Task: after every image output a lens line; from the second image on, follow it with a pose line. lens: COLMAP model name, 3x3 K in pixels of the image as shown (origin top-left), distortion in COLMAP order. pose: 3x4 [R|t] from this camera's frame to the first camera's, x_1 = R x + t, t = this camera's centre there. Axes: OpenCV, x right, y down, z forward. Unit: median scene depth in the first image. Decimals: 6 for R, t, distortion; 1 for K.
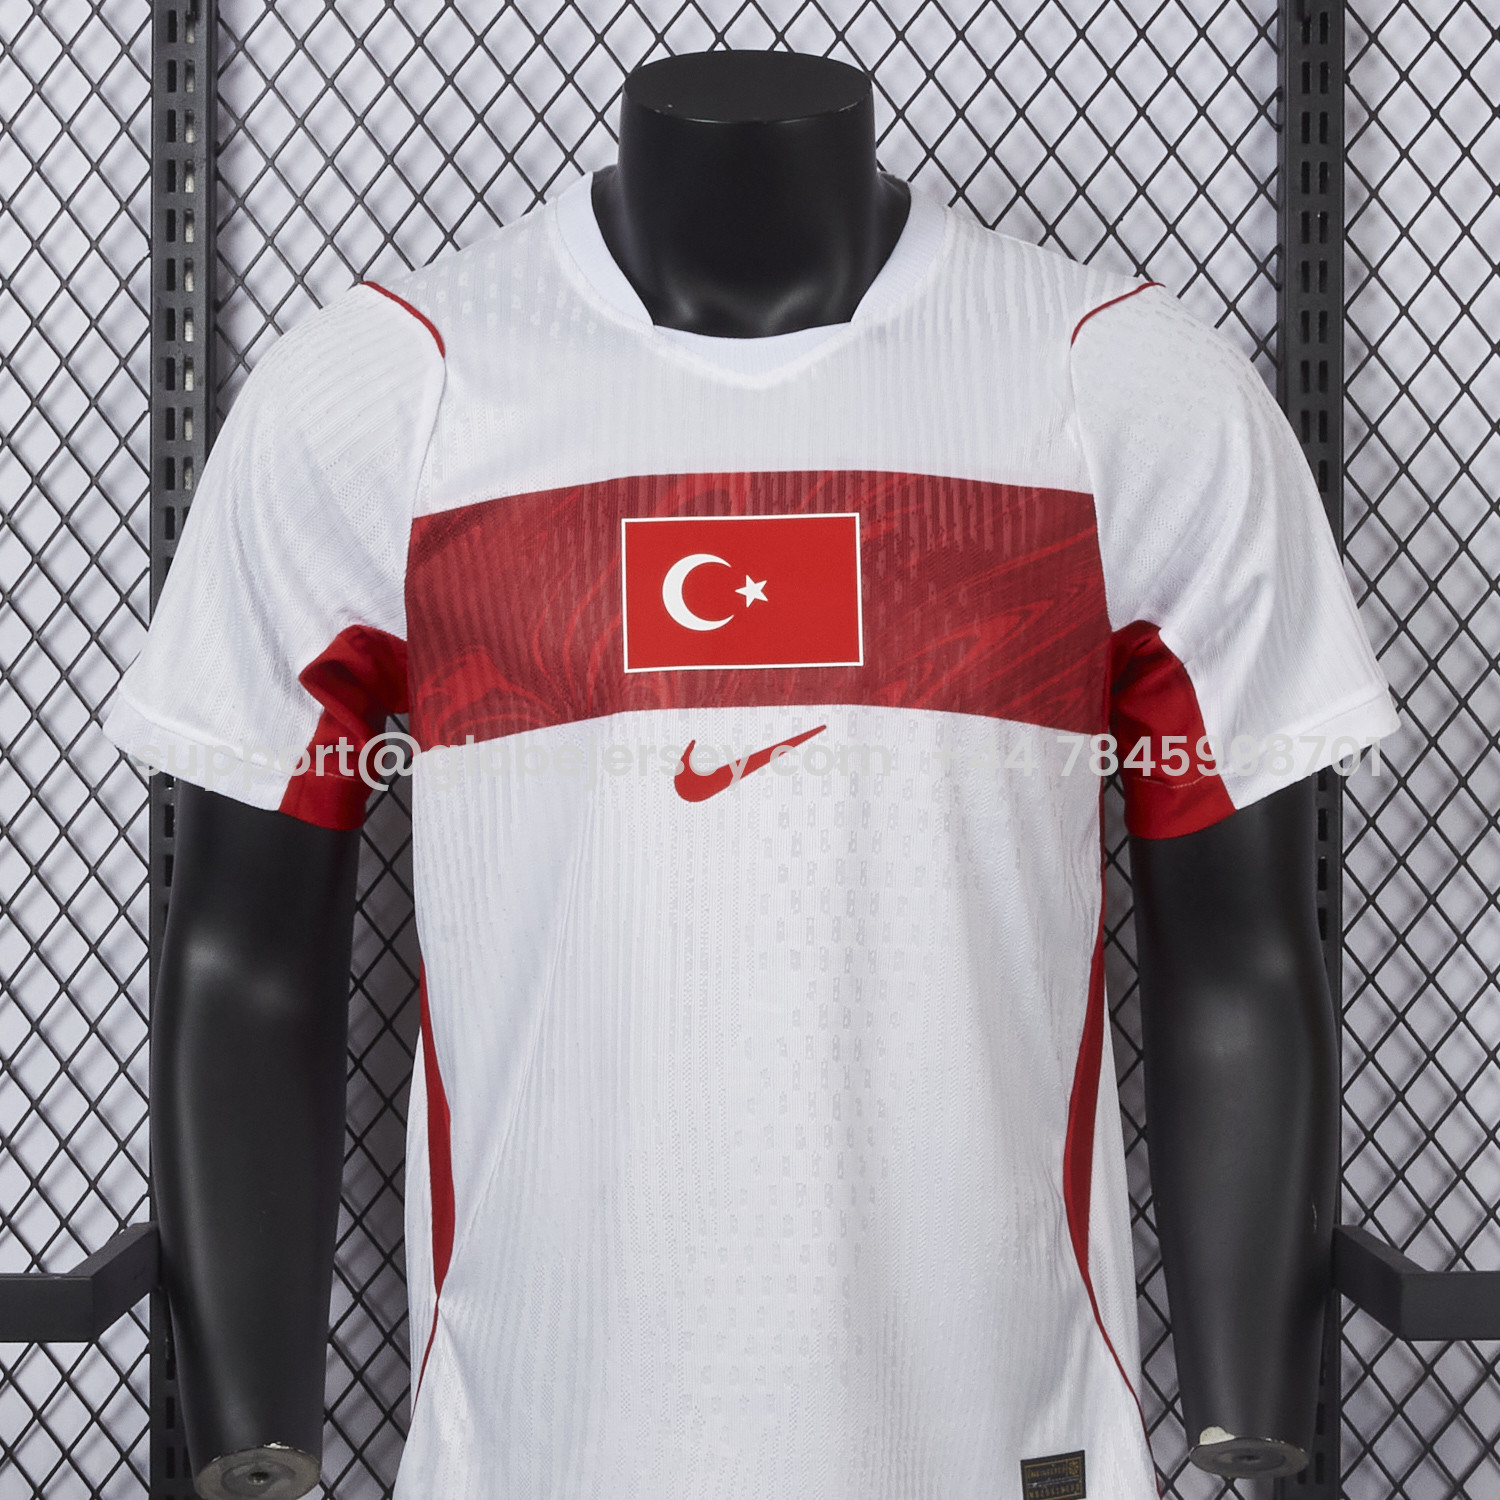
lens RADIAL K [[4386.8, 0, 750.8], [0, 4386.8, 745.4], [0, 0, 1]] dist [0.043857, 0.000000]
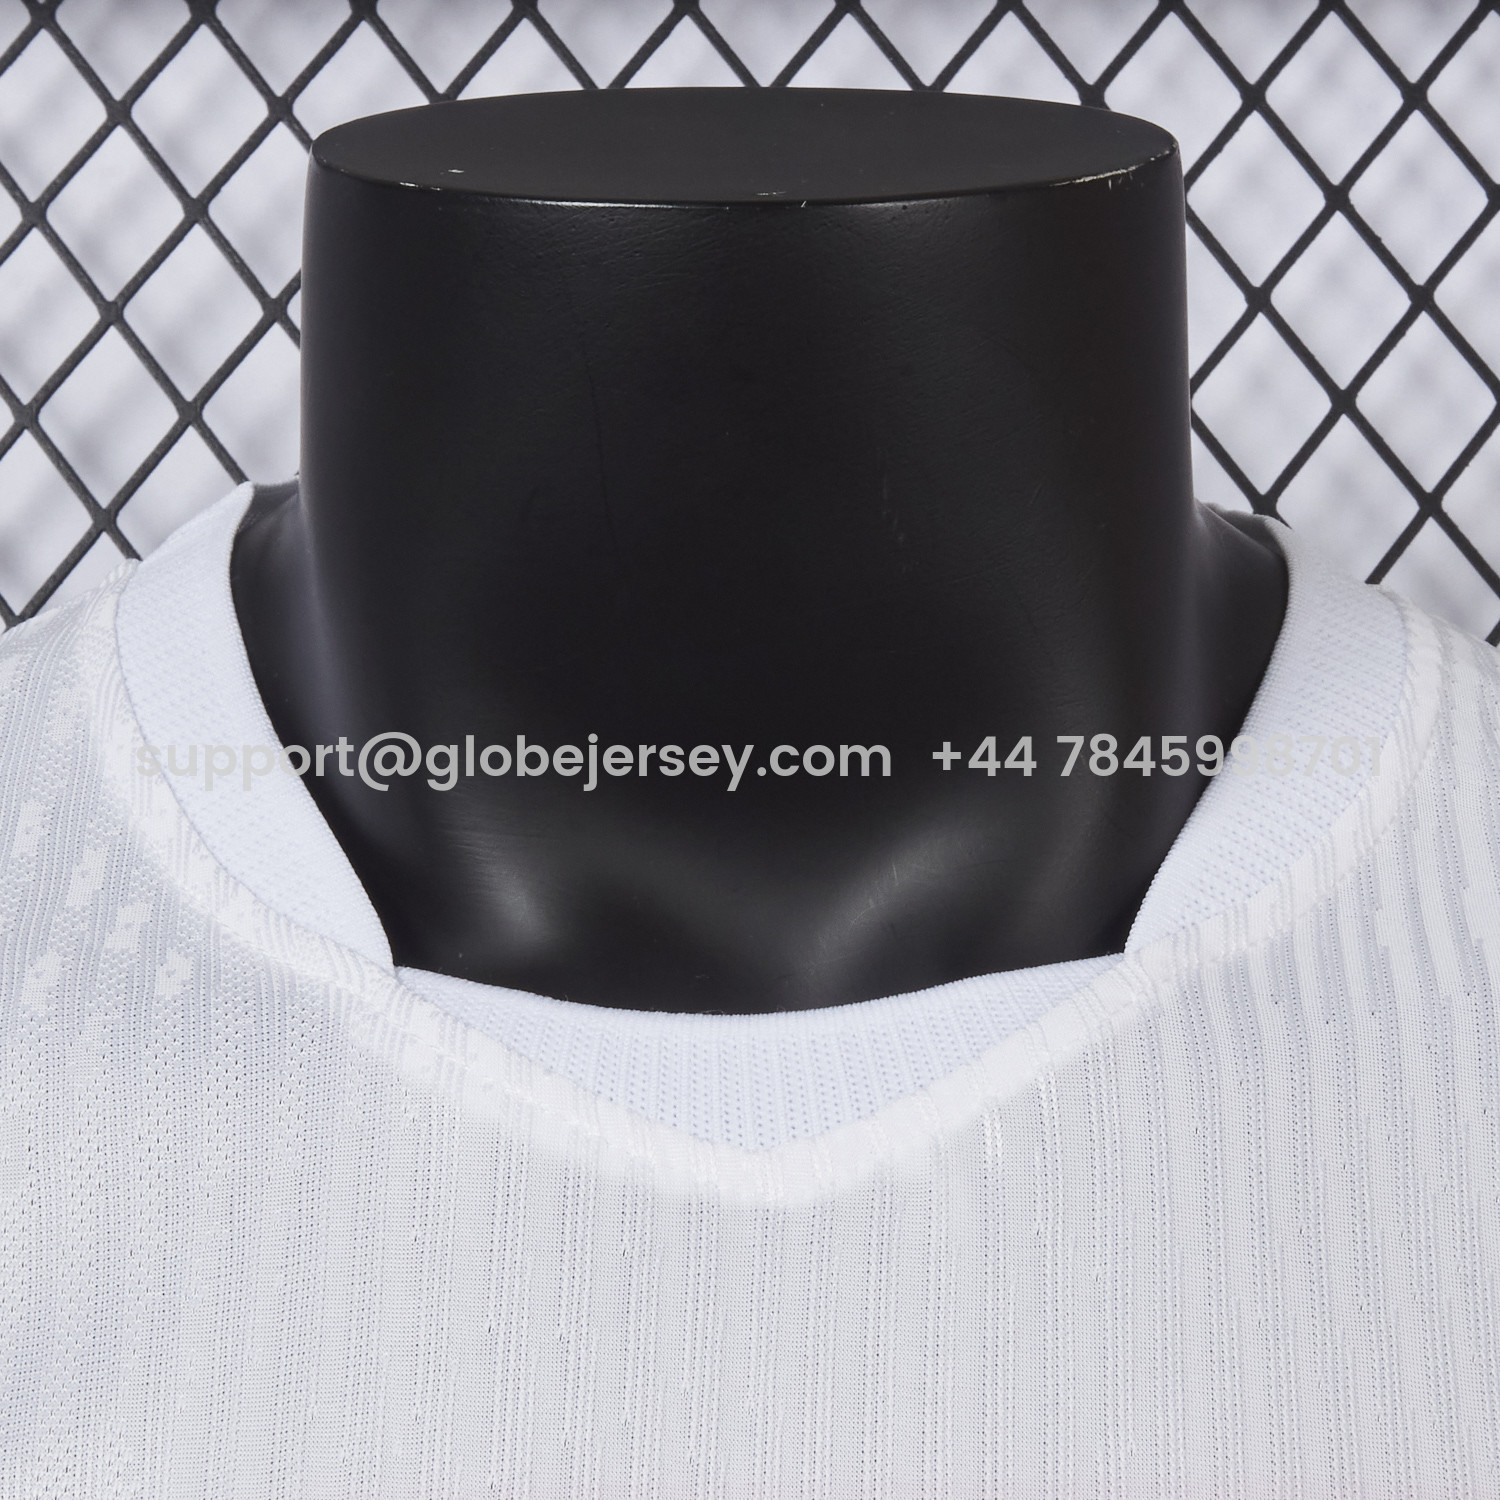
lens RADIAL K [[4377.8, 0, 750.0], [0, 4377.8, 753.9], [0, 0, 1]] dist [-0.046774, 0.000000]
pose [[0.999858, -0.002747, -0.016636, 0.004437], [0.000187, 0.988384, -0.151978, -0.069100], [0.016860, 0.151954, 0.988244, 0.747811]]
